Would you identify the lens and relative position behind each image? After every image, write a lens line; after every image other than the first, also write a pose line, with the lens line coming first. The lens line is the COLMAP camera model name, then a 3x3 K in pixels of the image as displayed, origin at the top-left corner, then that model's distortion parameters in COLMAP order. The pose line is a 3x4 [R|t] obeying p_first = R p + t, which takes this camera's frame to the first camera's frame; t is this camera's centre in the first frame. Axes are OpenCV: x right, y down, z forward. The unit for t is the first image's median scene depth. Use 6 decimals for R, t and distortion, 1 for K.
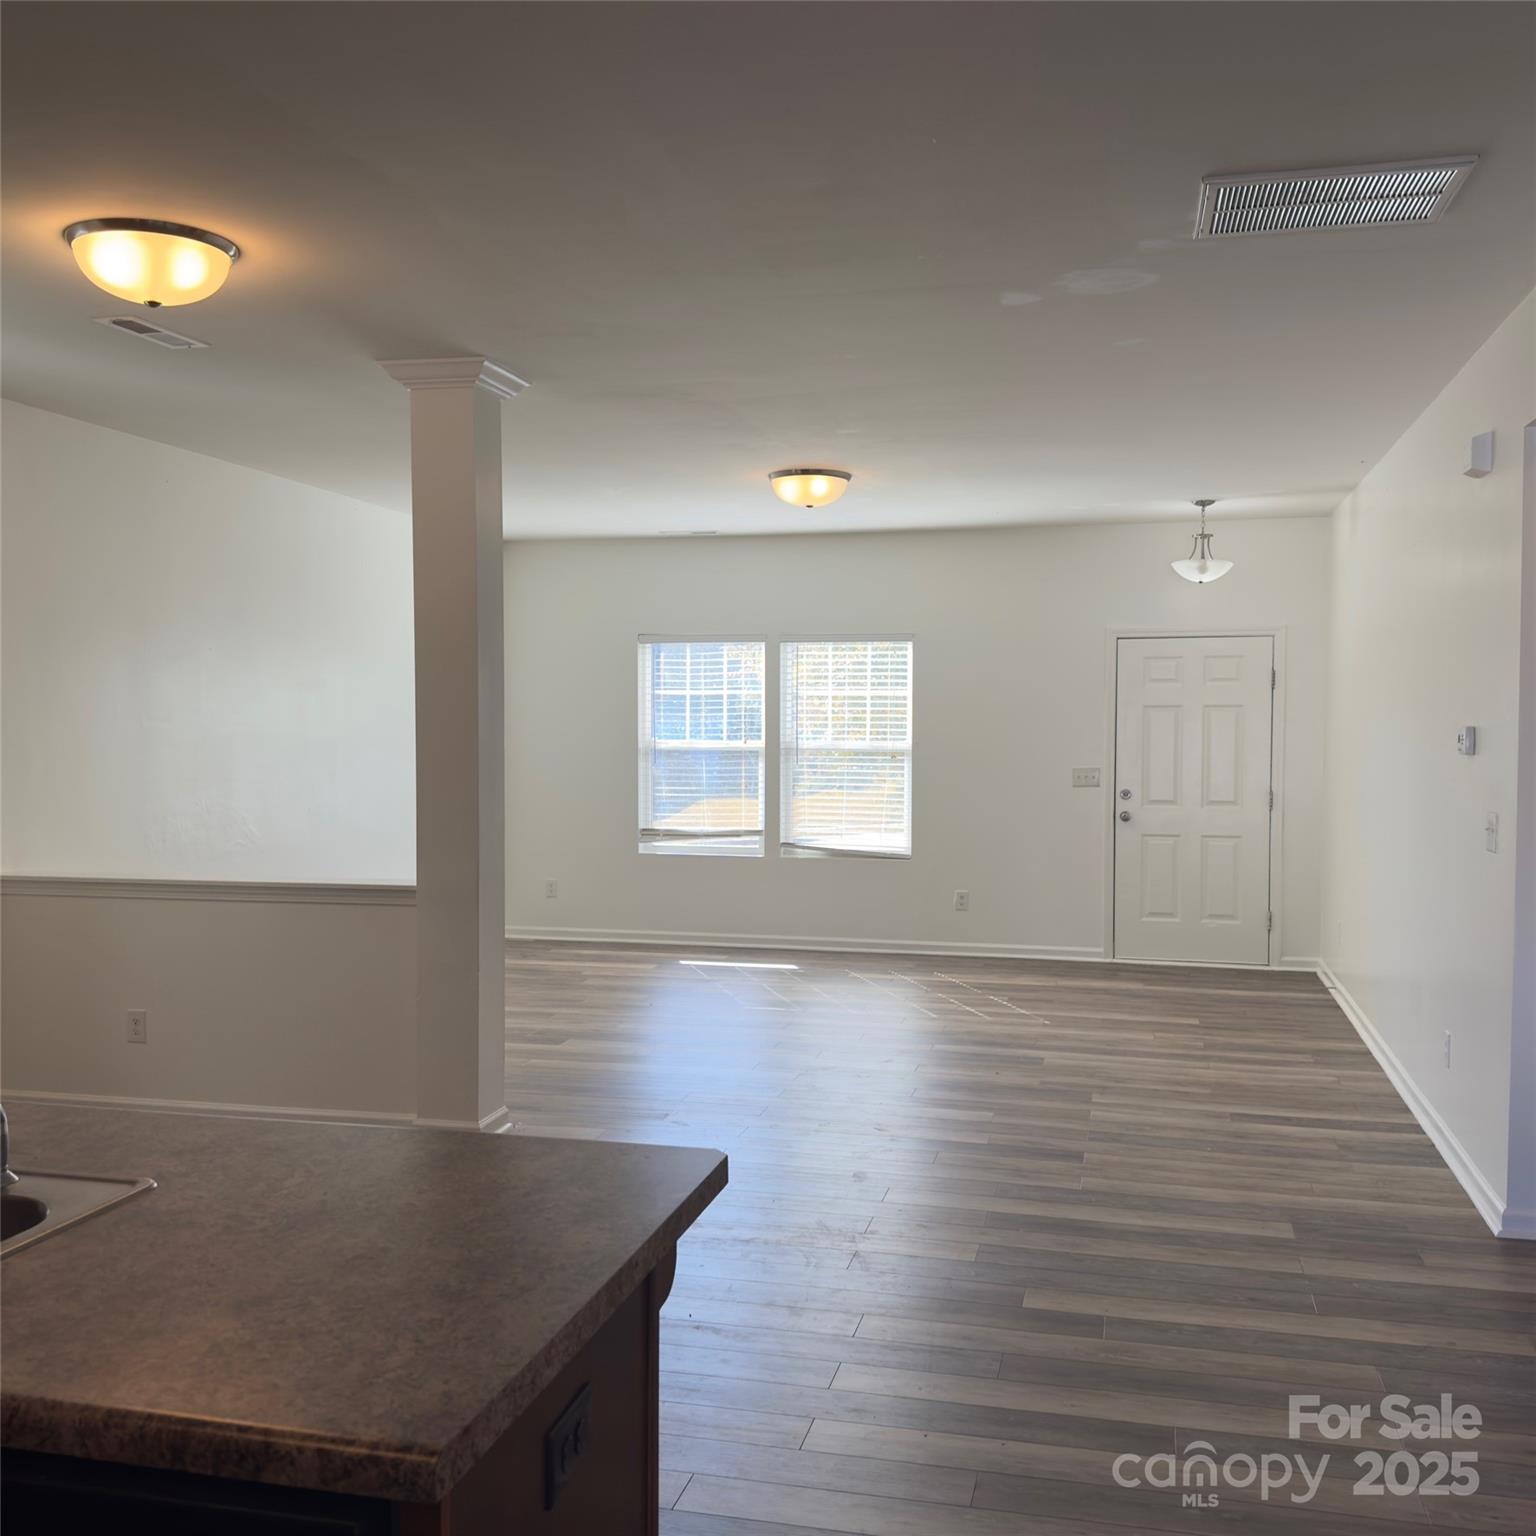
lens RADIAL K [[1524.3, 0, 769.7], [0, 1524.3, 789.5], [0, 0, 1]] dist [0.169374, -0.318003]
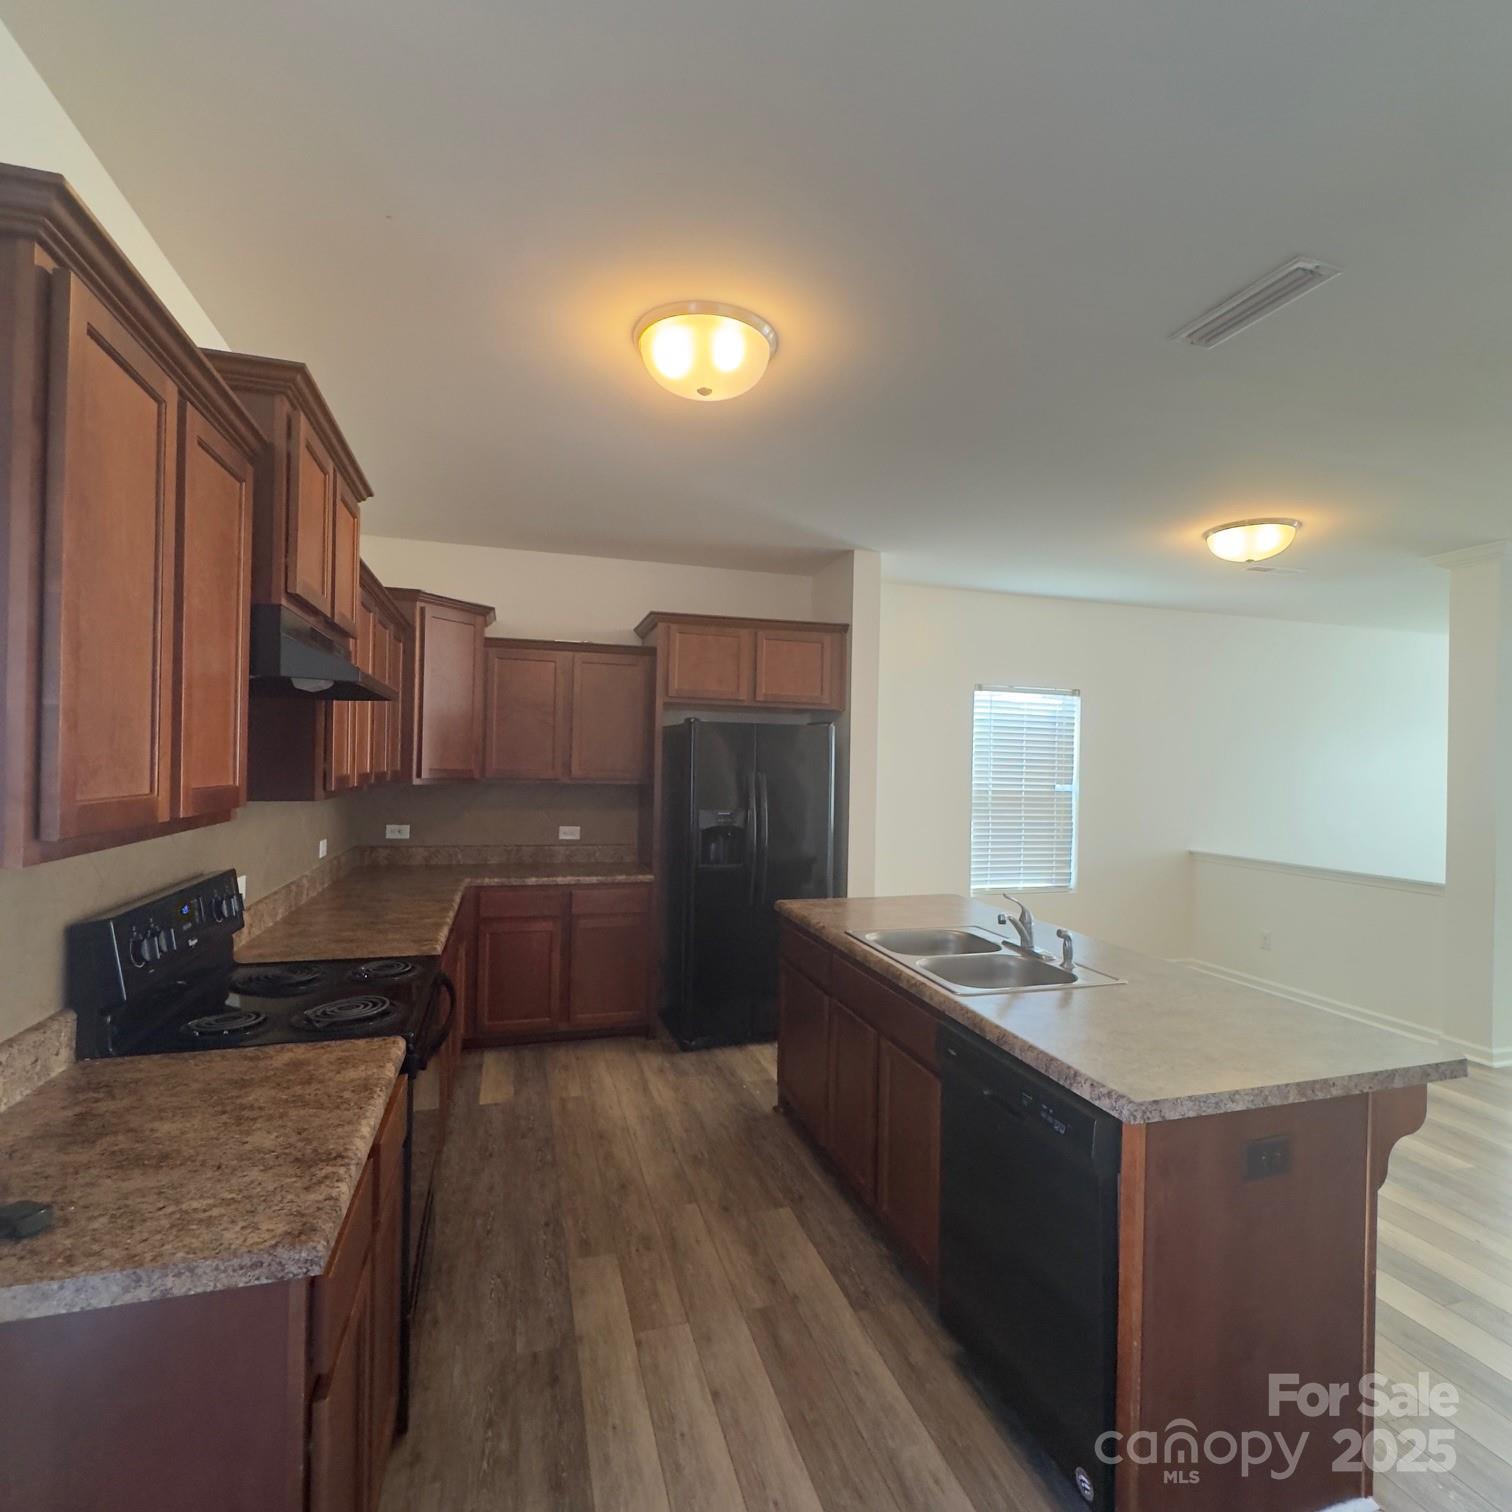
lens RADIAL K [[804.9, 0, 758.5], [0, 804.9, 757.5], [0, 0, 1]] dist [-0.003546, 0.000779]
pose [[0.507808, 0.001803, -0.861468, 0.099505], [-0.056835, 0.997889, -0.031414, 0.000076], [0.859593, 0.064914, 0.506839, -0.014719]]
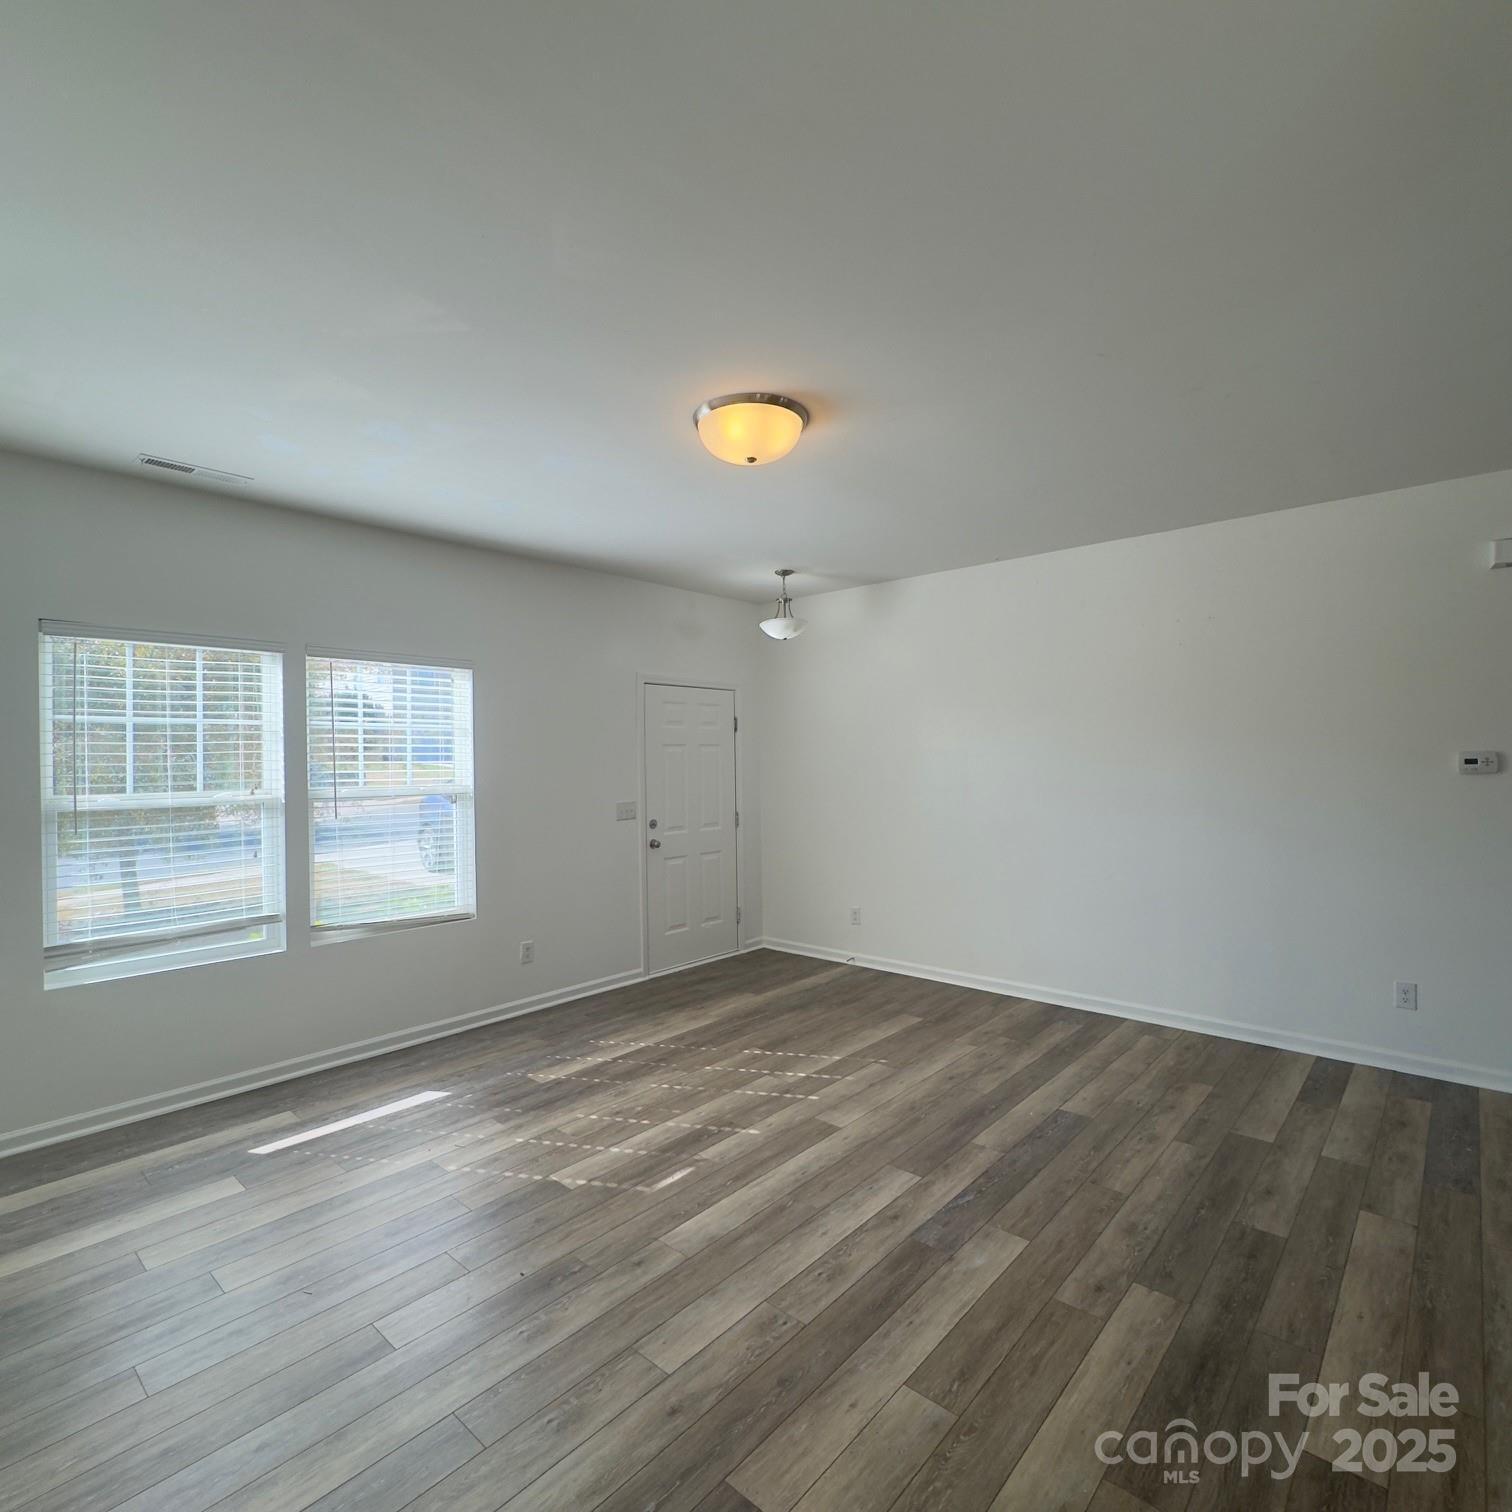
lens RADIAL K [[804.9, 0, 758.5], [0, 804.9, 757.5], [0, 0, 1]] dist [-0.003546, 0.000779]
pose [[0.469404, -0.006649, 0.882958, -0.362430], [0.051961, 0.998447, -0.020104, -0.043242], [-0.881453, 0.055316, 0.469021, 0.971359]]
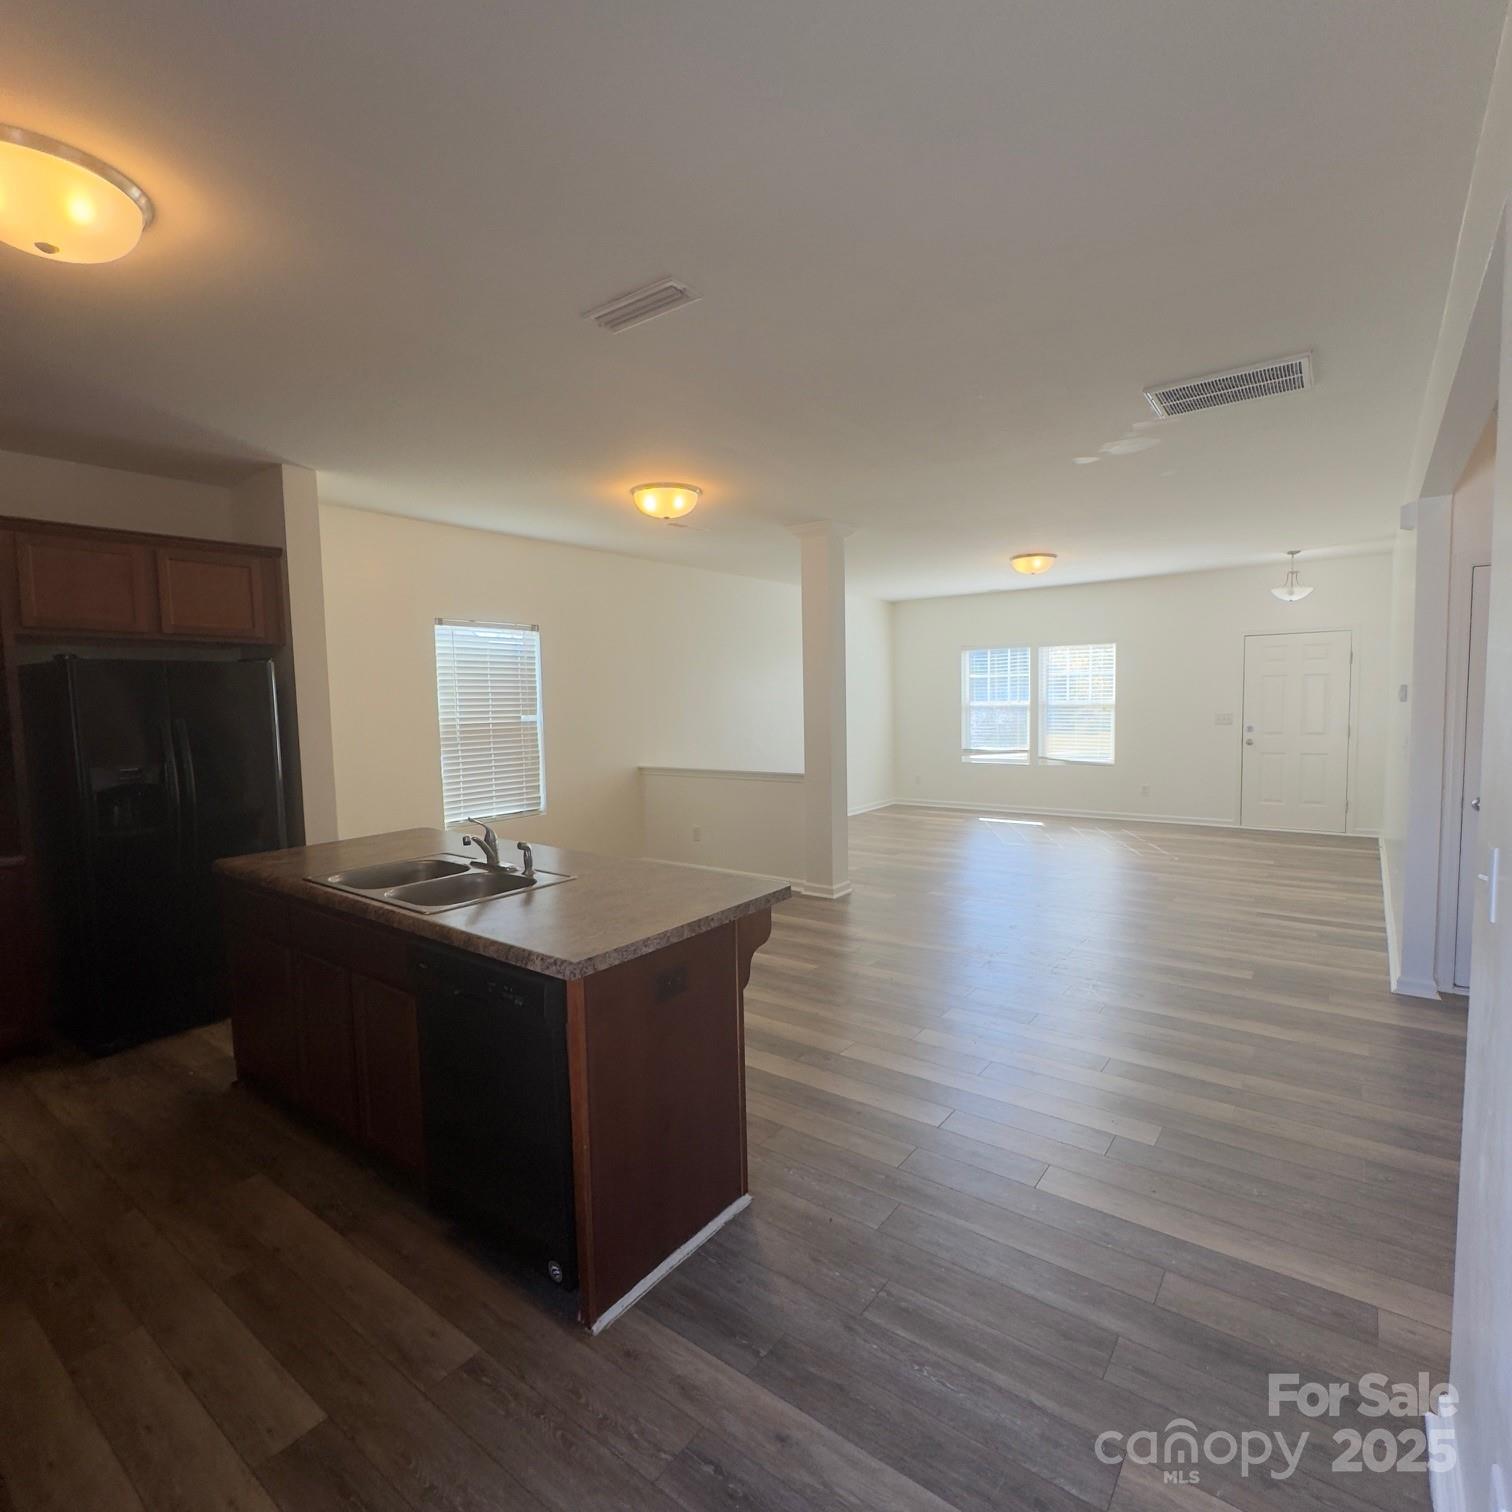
lens RADIAL K [[804.9, 0, 758.5], [0, 804.9, 757.5], [0, 0, 1]] dist [-0.003546, 0.000779]
pose [[0.917359, 0.007766, -0.397985, 0.129404], [0.005970, 0.999429, 0.033262, 0.002787], [0.398016, -0.032889, 0.916789, -0.033068]]
